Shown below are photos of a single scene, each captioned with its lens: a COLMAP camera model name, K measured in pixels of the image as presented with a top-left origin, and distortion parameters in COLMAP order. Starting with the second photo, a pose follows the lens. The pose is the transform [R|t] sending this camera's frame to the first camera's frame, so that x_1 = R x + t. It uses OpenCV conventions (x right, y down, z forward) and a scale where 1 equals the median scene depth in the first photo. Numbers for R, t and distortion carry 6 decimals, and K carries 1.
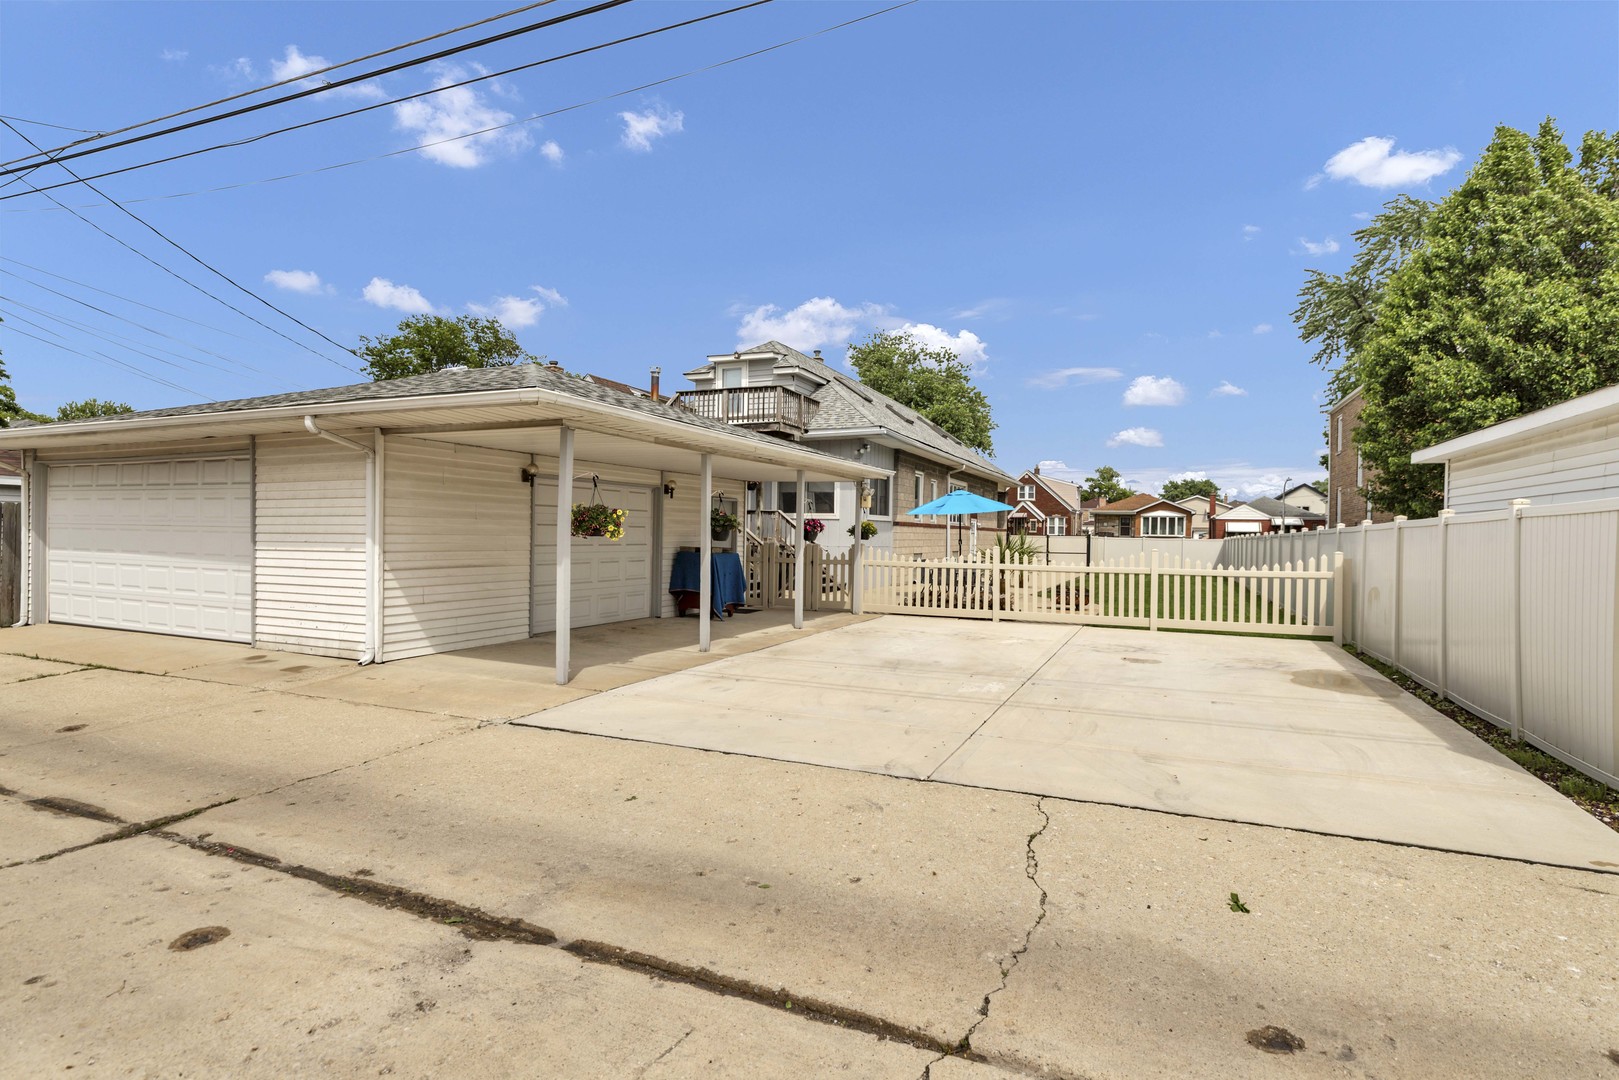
lens RADIAL K [[797.6, 0, 811.4], [0, 797.6, 537.1], [0, 0, 1]] dist [-0.000197, 0.000551]
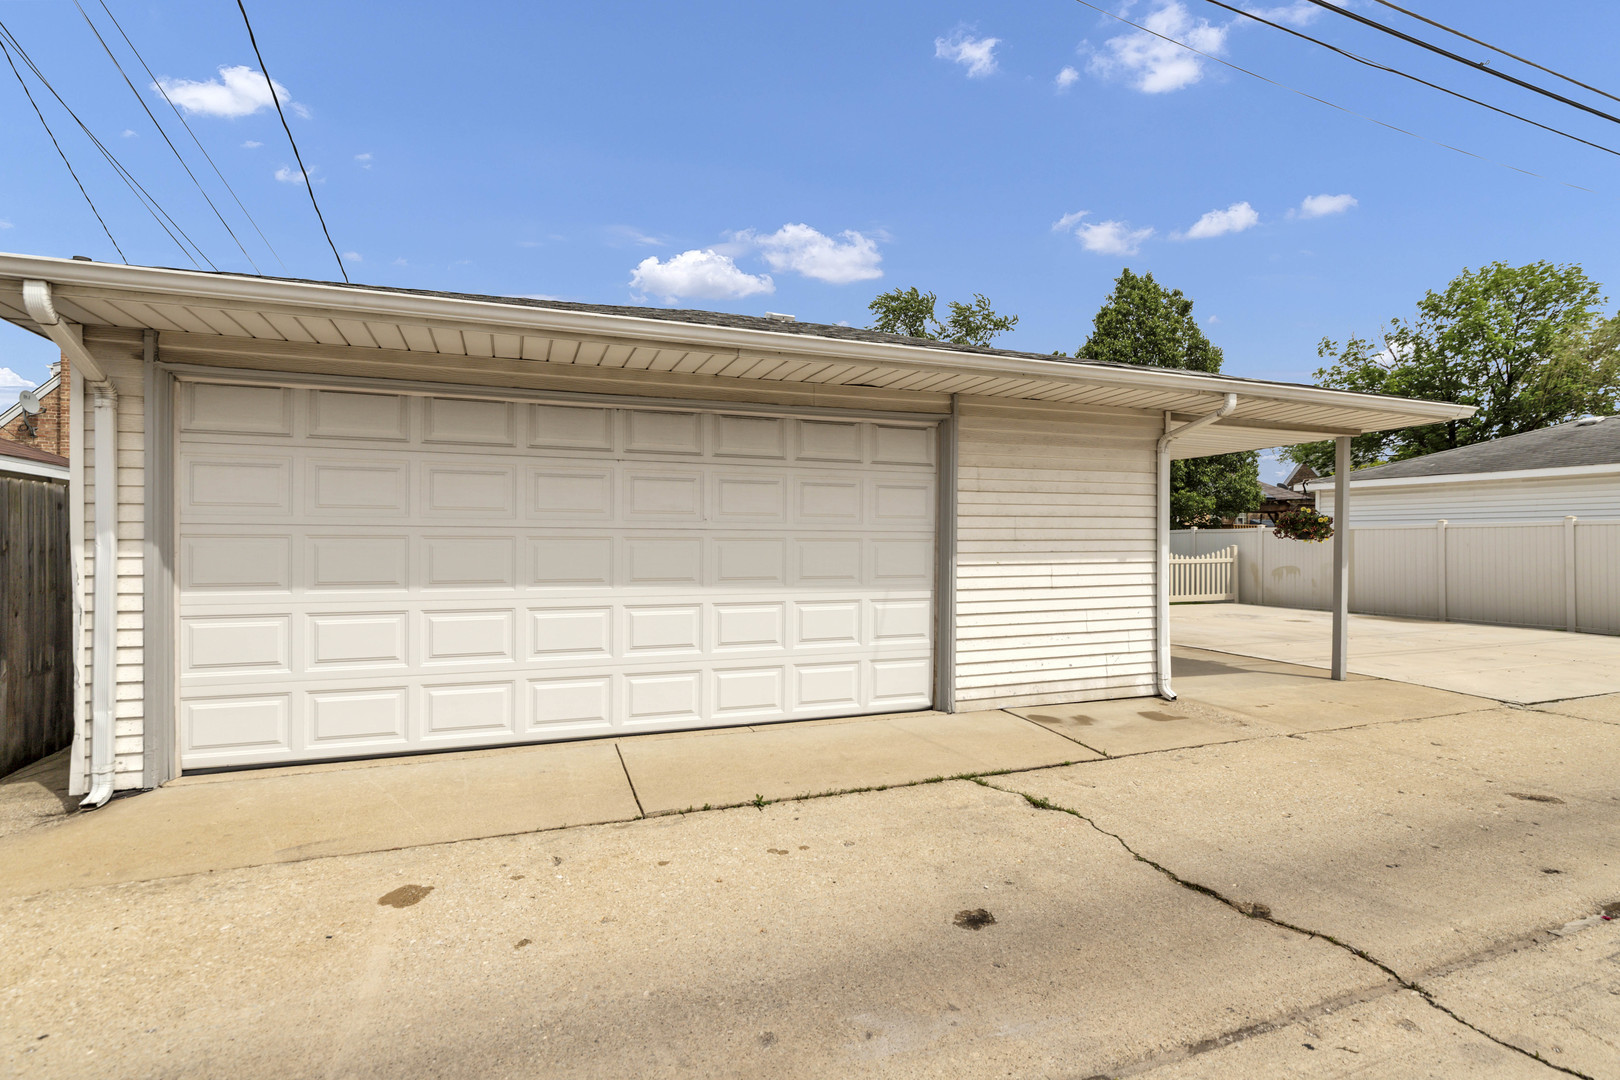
lens RADIAL K [[798.1, 0, 810.5], [0, 798.1, 542.6], [0, 0, 1]] dist [-0.000197, 0.000551]
pose [[0.699767, -0.013280, 0.714248, -1.249830], [0.008258, 0.999911, 0.010500, -0.011381], [-0.714323, -0.001450, 0.699814, 0.613941]]
